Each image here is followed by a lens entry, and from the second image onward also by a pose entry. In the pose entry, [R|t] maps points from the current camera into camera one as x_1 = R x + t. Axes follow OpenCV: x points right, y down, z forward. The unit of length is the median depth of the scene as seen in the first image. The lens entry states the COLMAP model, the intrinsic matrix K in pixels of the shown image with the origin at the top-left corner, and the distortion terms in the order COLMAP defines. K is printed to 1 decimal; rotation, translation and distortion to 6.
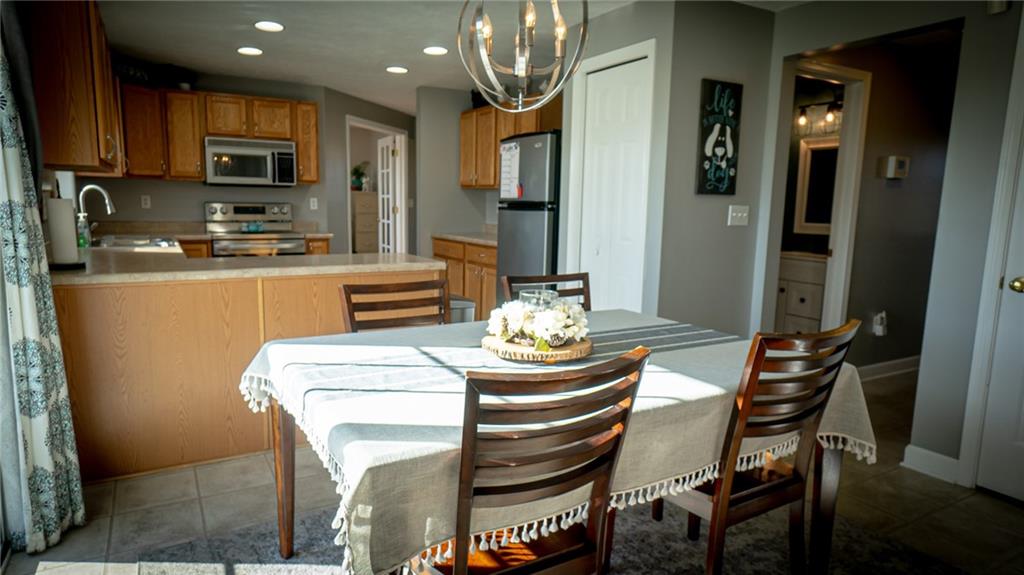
lens RADIAL K [[609.5, 0, 501.1], [0, 609.5, 294.5], [0, 0, 1]] dist [-0.027092, 0.029977]
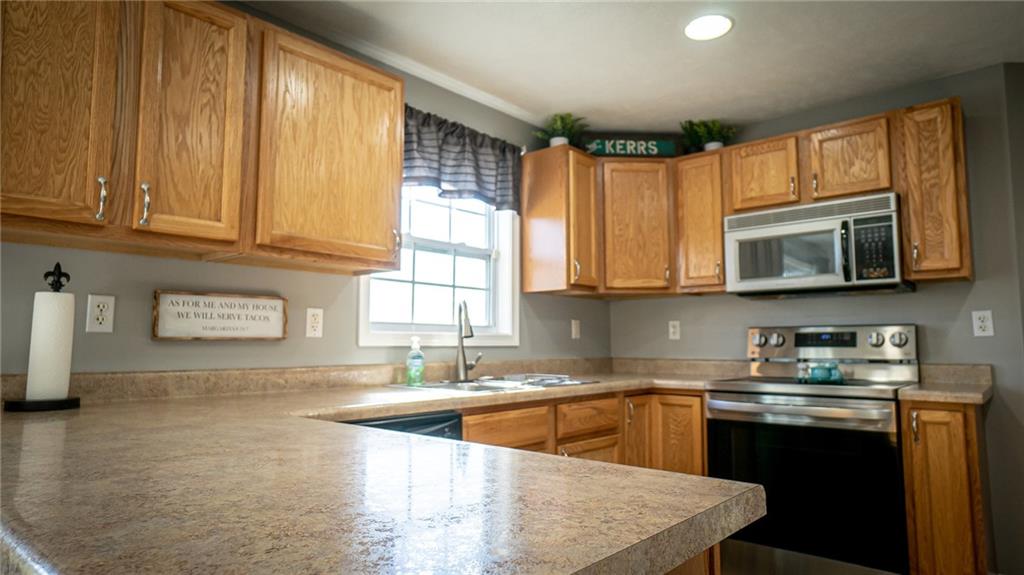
lens RADIAL K [[609.5, 0, 501.1], [0, 609.5, 294.5], [0, 0, 1]] dist [-0.027092, 0.029977]
pose [[0.310542, -0.097696, -0.945526, 0.000931], [-0.139246, 0.979299, -0.146919, -0.064355], [0.940306, 0.177285, 0.290509, 0.612602]]
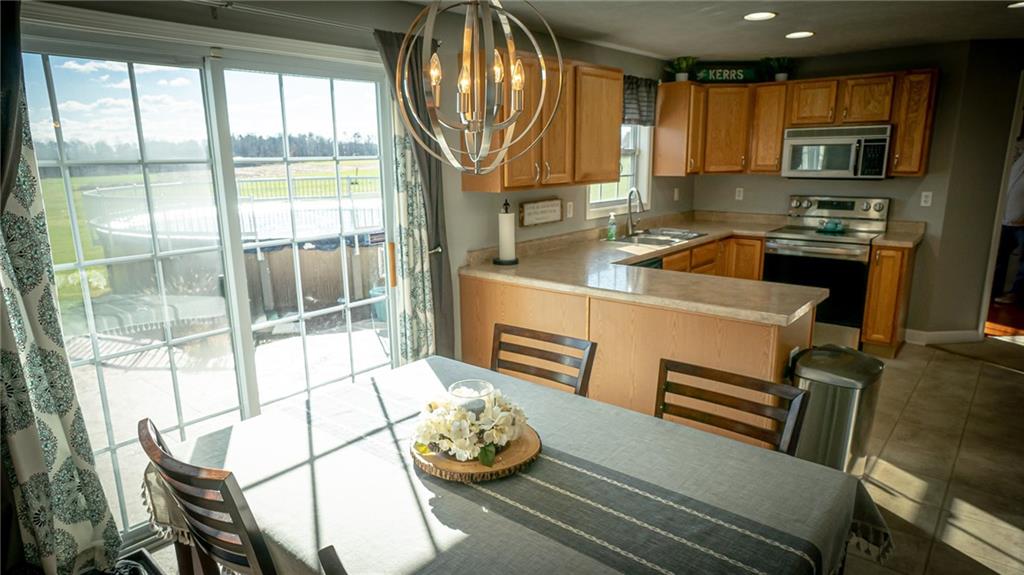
lens RADIAL K [[609.5, 0, 501.1], [0, 609.5, 294.5], [0, 0, 1]] dist [-0.027092, 0.029977]
pose [[0.329901, 0.188155, -0.925075, 0.290817], [-0.121968, 0.980218, 0.155874, -0.094463], [0.936103, 0.061406, 0.346323, 0.253583]]
